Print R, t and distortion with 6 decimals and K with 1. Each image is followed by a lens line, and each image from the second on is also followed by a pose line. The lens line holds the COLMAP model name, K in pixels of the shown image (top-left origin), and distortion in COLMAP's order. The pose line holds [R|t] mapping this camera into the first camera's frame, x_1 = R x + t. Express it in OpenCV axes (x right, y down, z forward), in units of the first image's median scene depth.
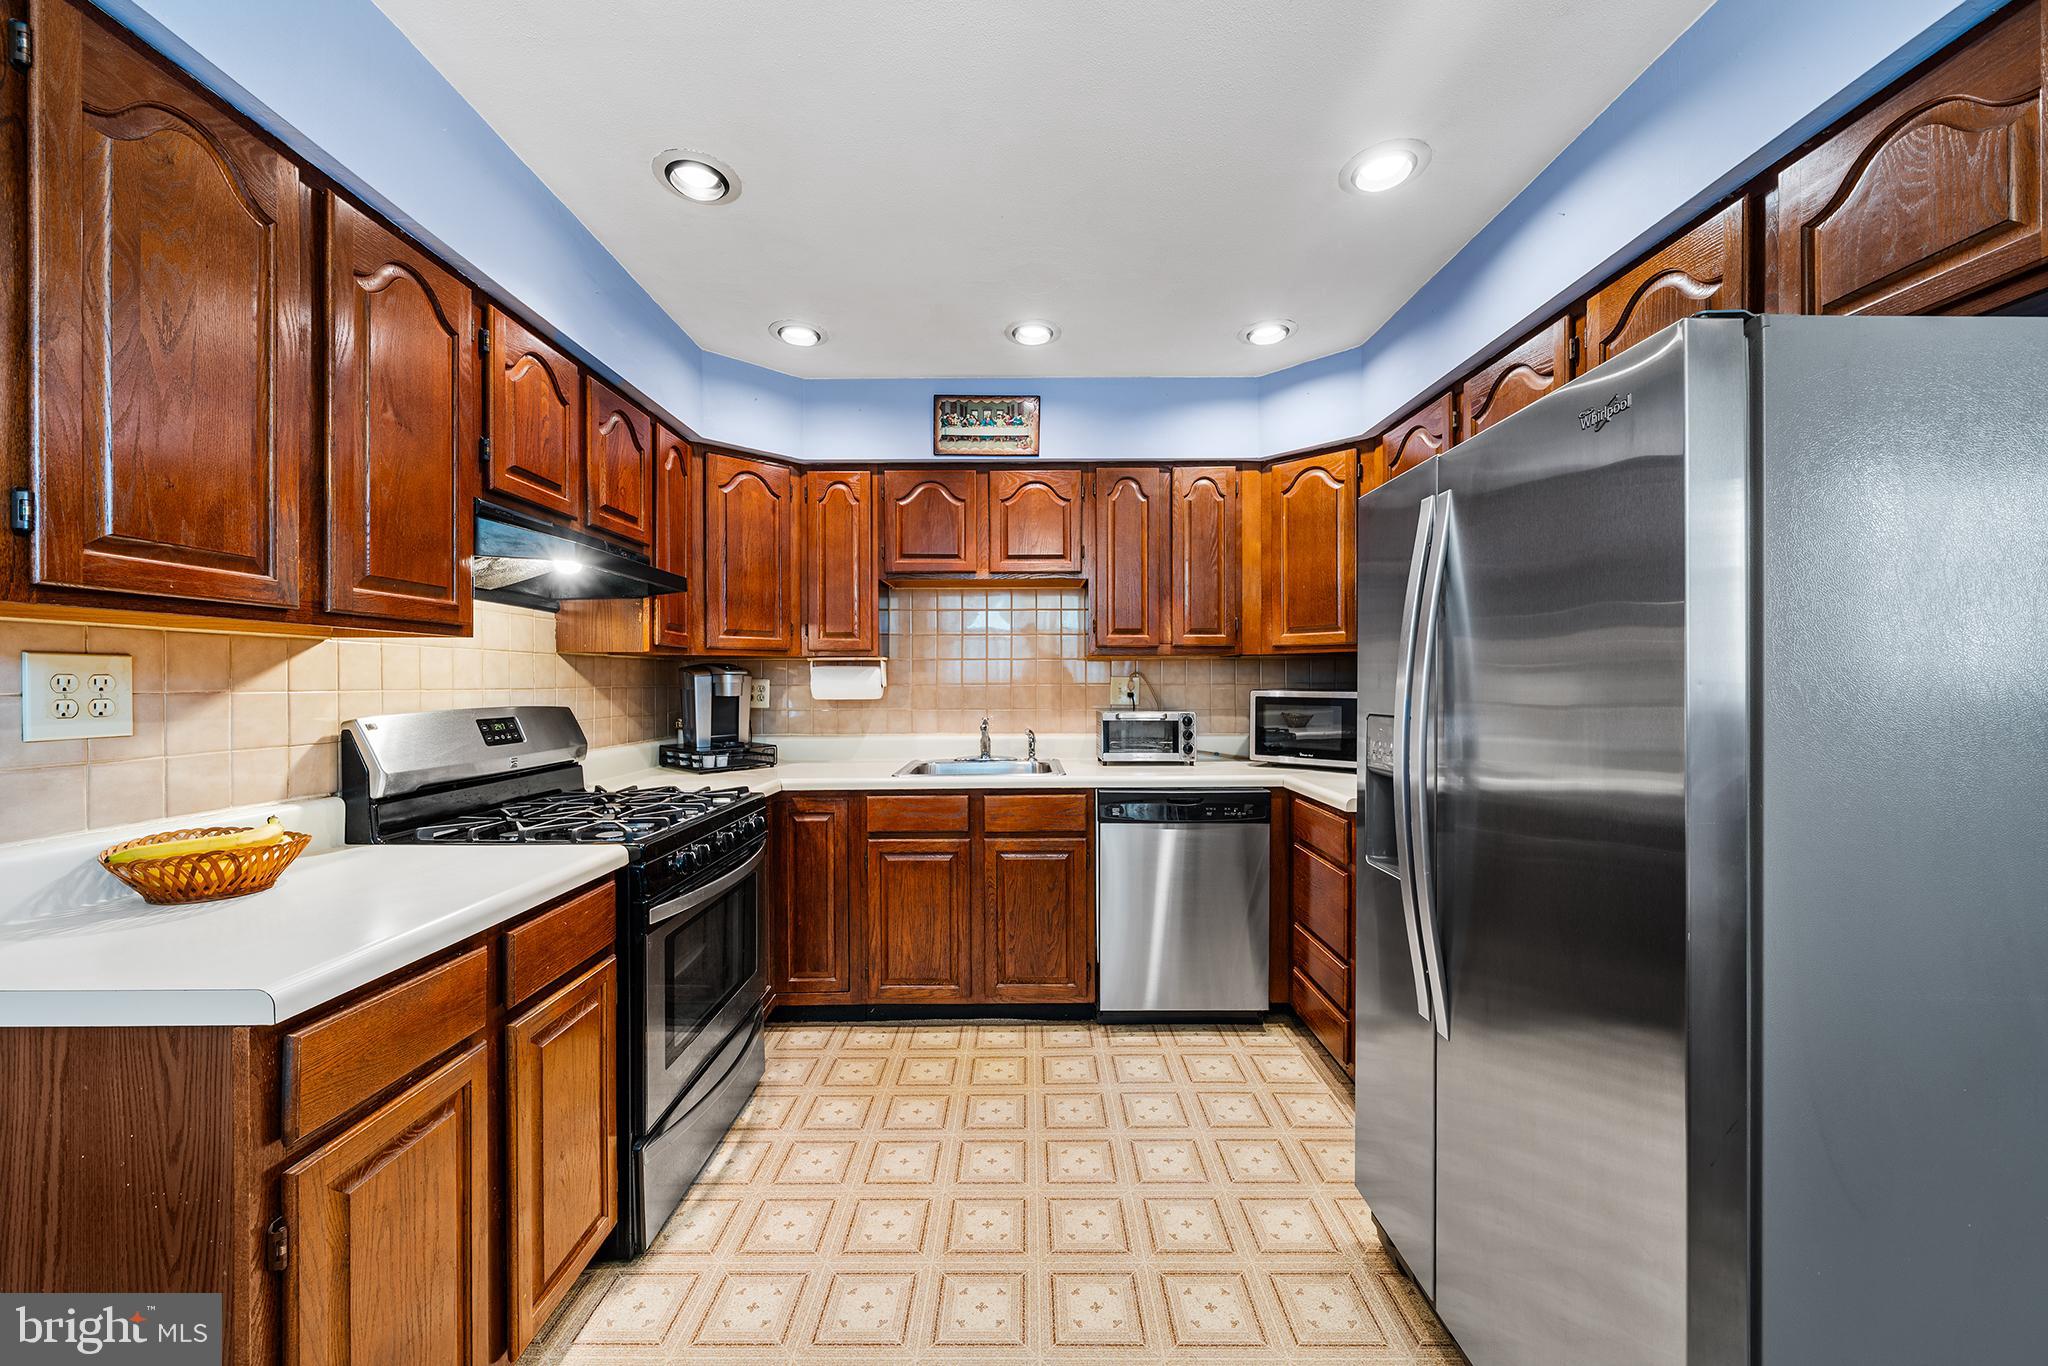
lens RADIAL K [[761.0, 0, 1042.8], [0, 761.0, 687.6], [0, 0, 1]] dist [0.001281, 0.000351]
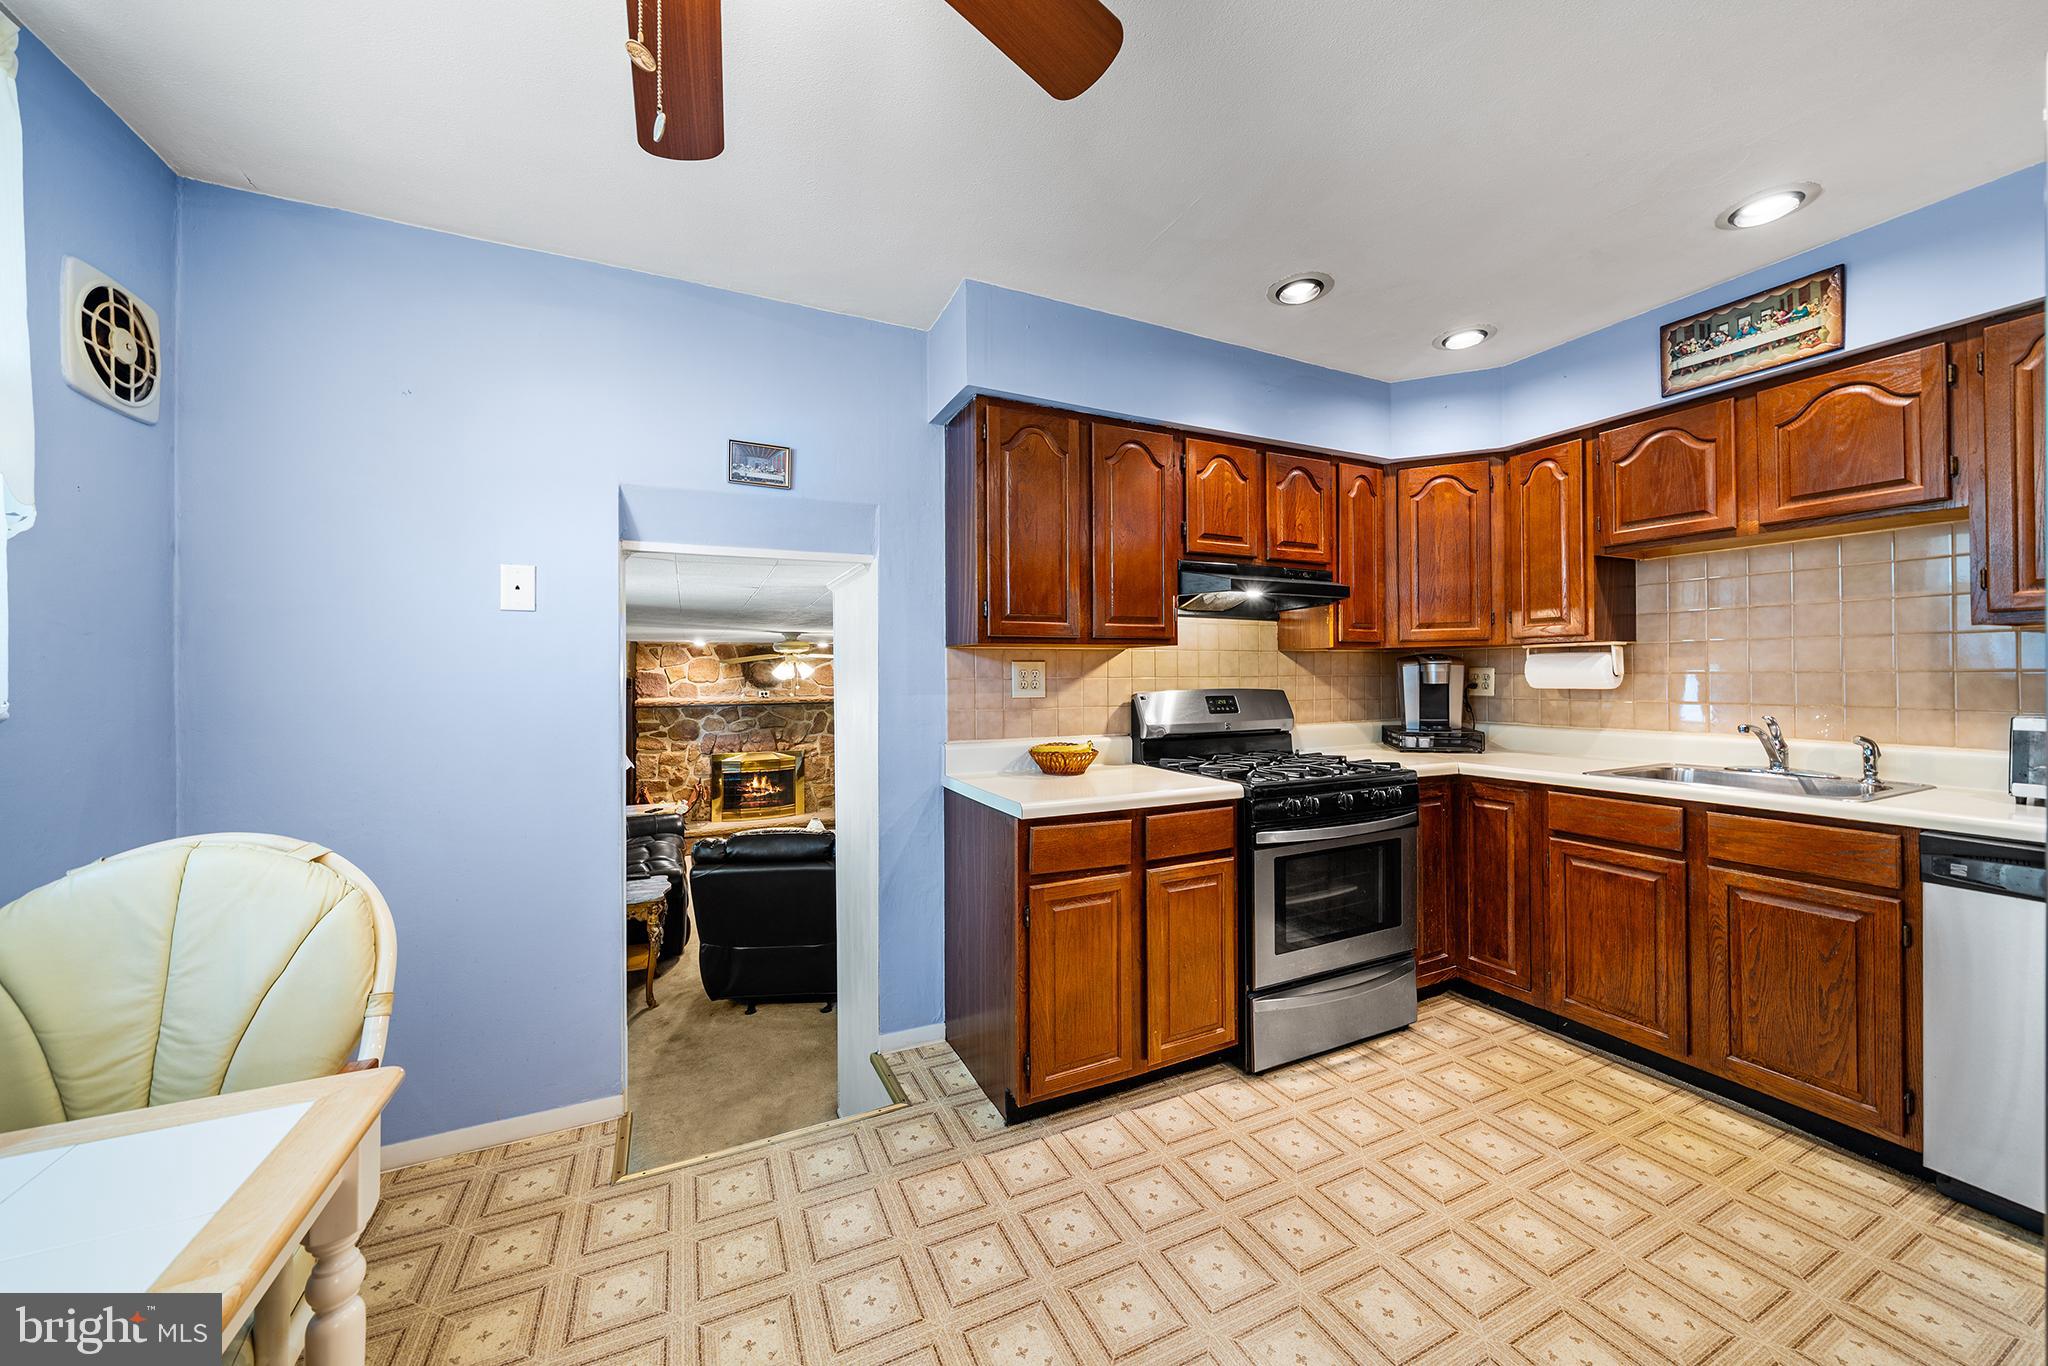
lens RADIAL K [[761.0, 0, 992.7], [0, 761.0, 671.3], [0, 0, 1]] dist [0.001281, 0.000351]
pose [[0.389073, -0.003313, -0.921201, 0.371362], [0.000054, 0.999994, -0.003573, -0.002499], [0.921207, 0.001341, 0.389070, -0.002901]]
